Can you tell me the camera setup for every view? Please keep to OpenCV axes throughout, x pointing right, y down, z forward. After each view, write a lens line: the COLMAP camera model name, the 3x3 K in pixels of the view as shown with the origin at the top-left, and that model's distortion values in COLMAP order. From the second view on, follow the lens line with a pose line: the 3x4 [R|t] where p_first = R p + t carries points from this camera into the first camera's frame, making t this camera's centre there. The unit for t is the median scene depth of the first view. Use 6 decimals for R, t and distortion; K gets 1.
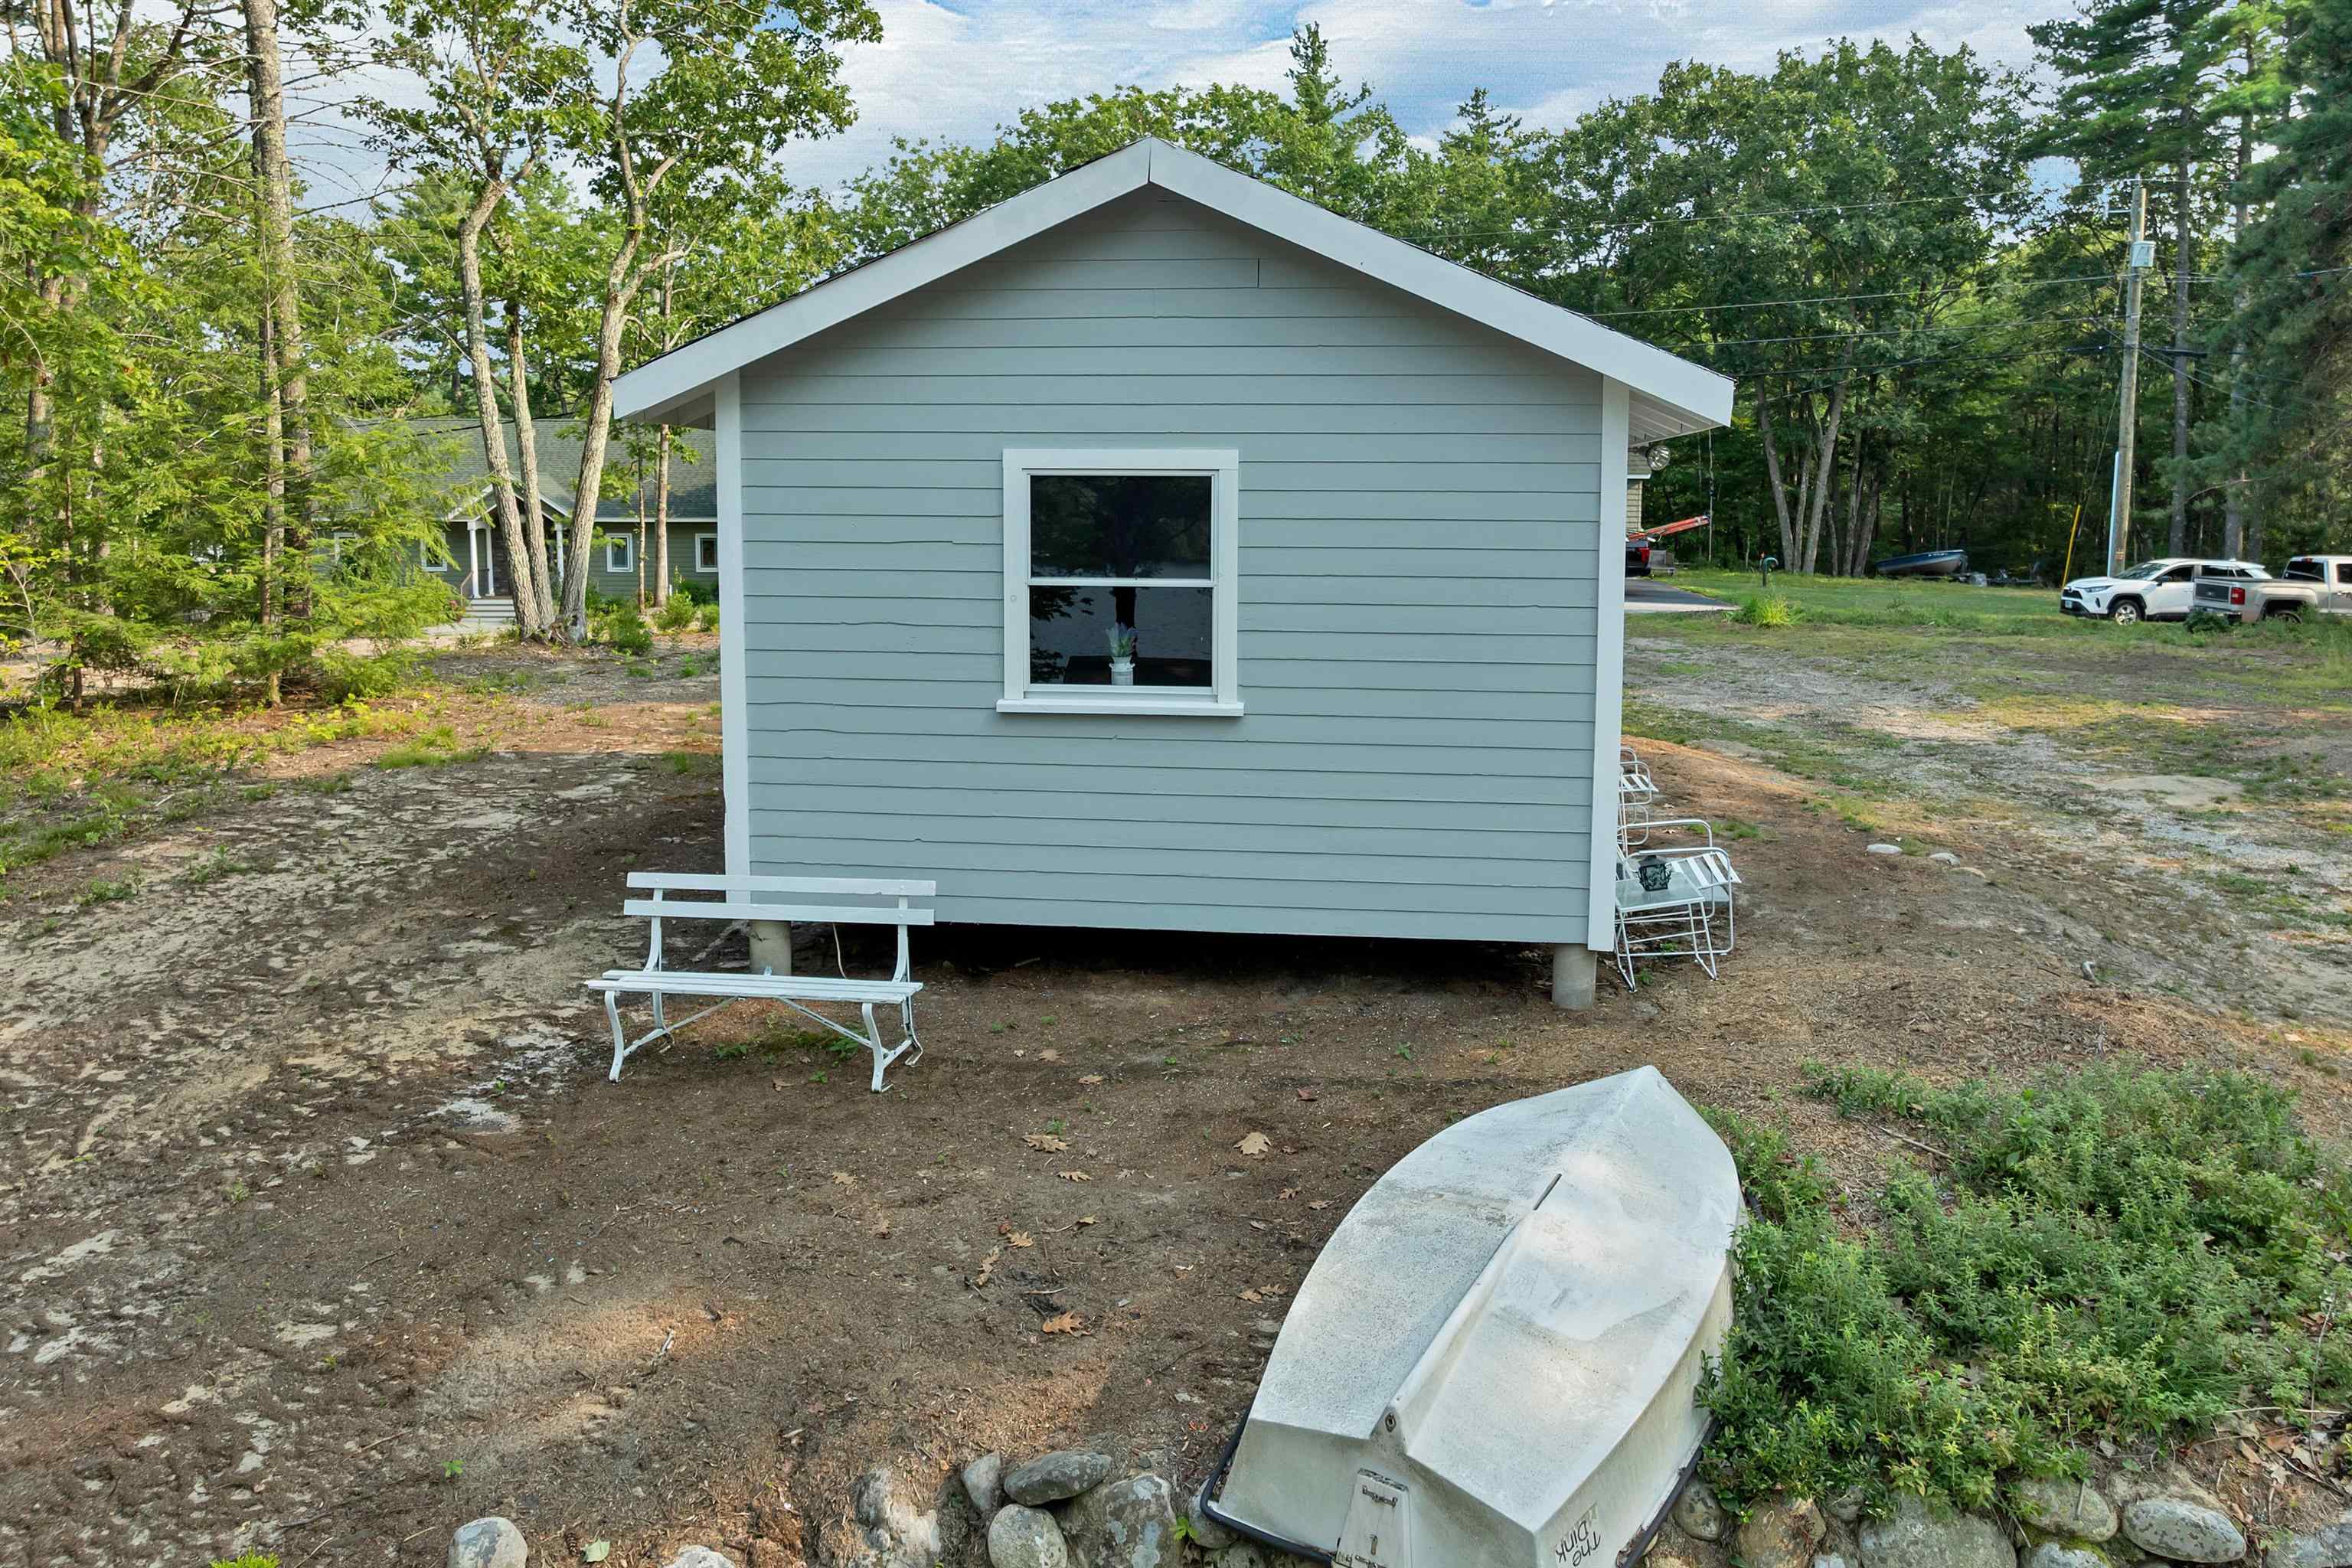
lens RADIAL K [[1673.7, 0, 1173.4], [0, 1673.7, 681.7], [0, 0, 1]] dist [-0.030662, -0.007457]
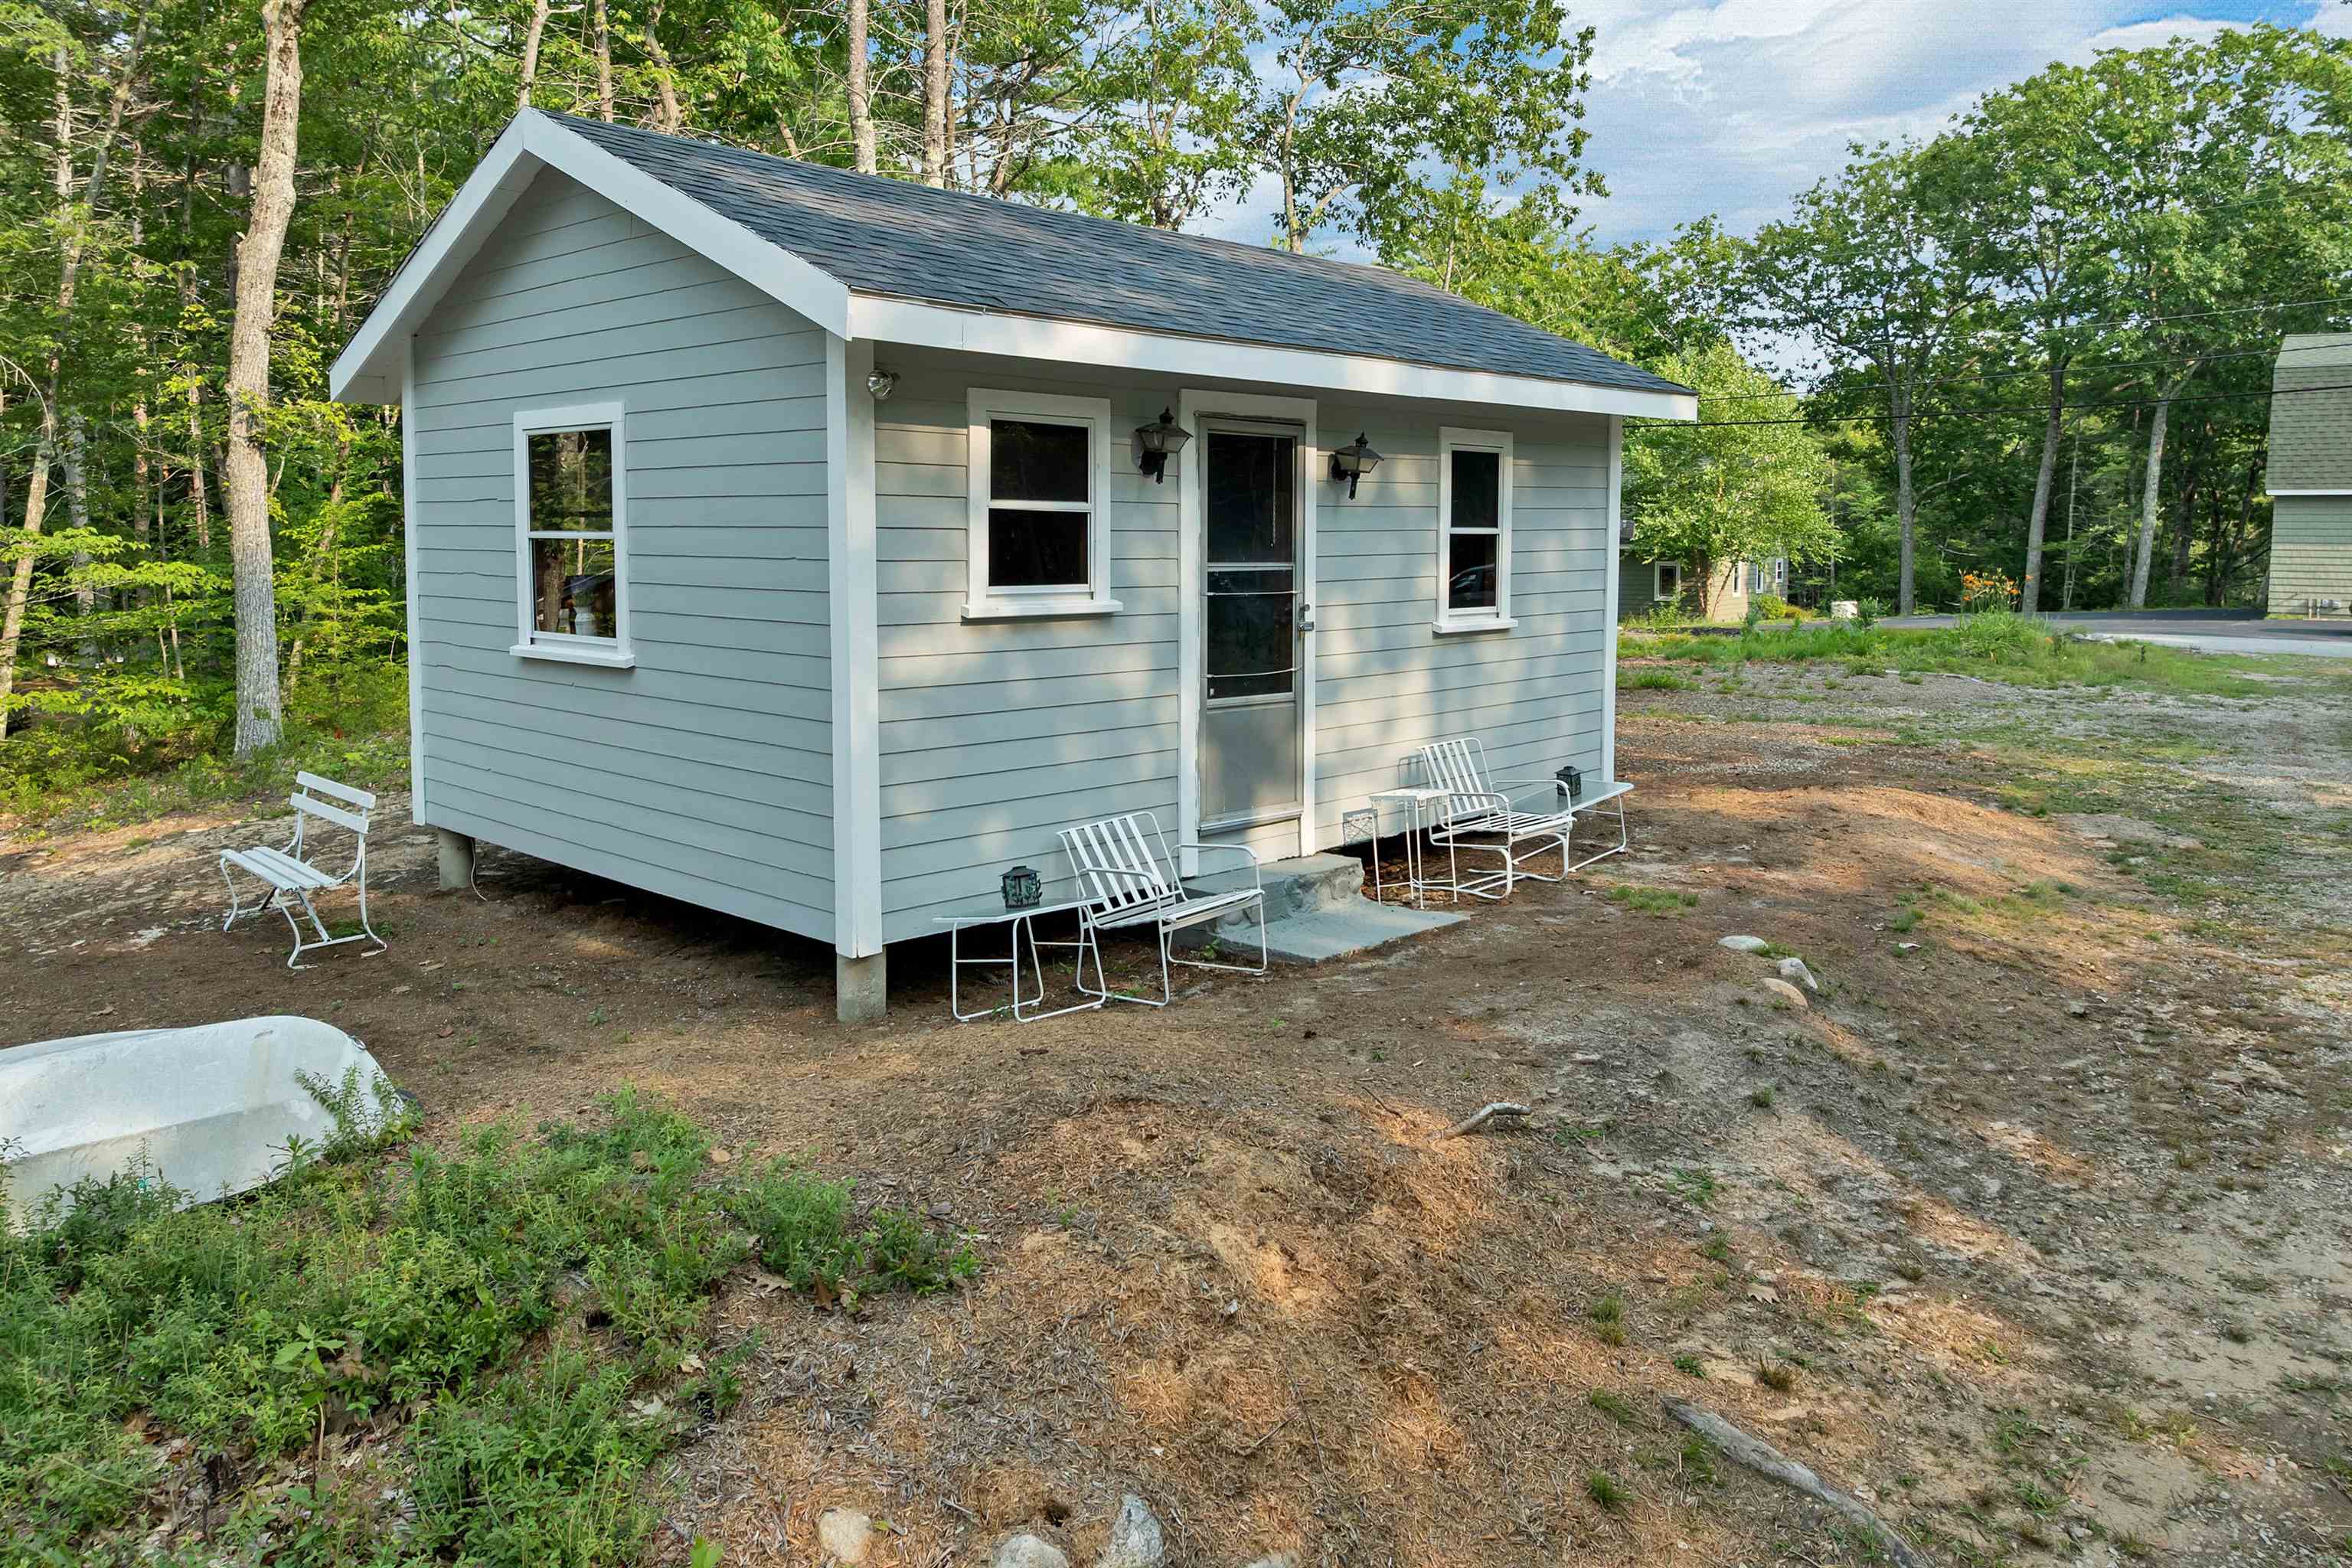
lens RADIAL K [[1693.9, 0, 1182.6], [0, 1693.9, 682.1], [0, 0, 1]] dist [-0.031982, -0.013450]
pose [[0.795993, 0.048844, -0.603331, 0.899940], [-0.066230, 0.997783, -0.006601, 0.012945], [0.601671, 0.045213, 0.797463, 0.396211]]
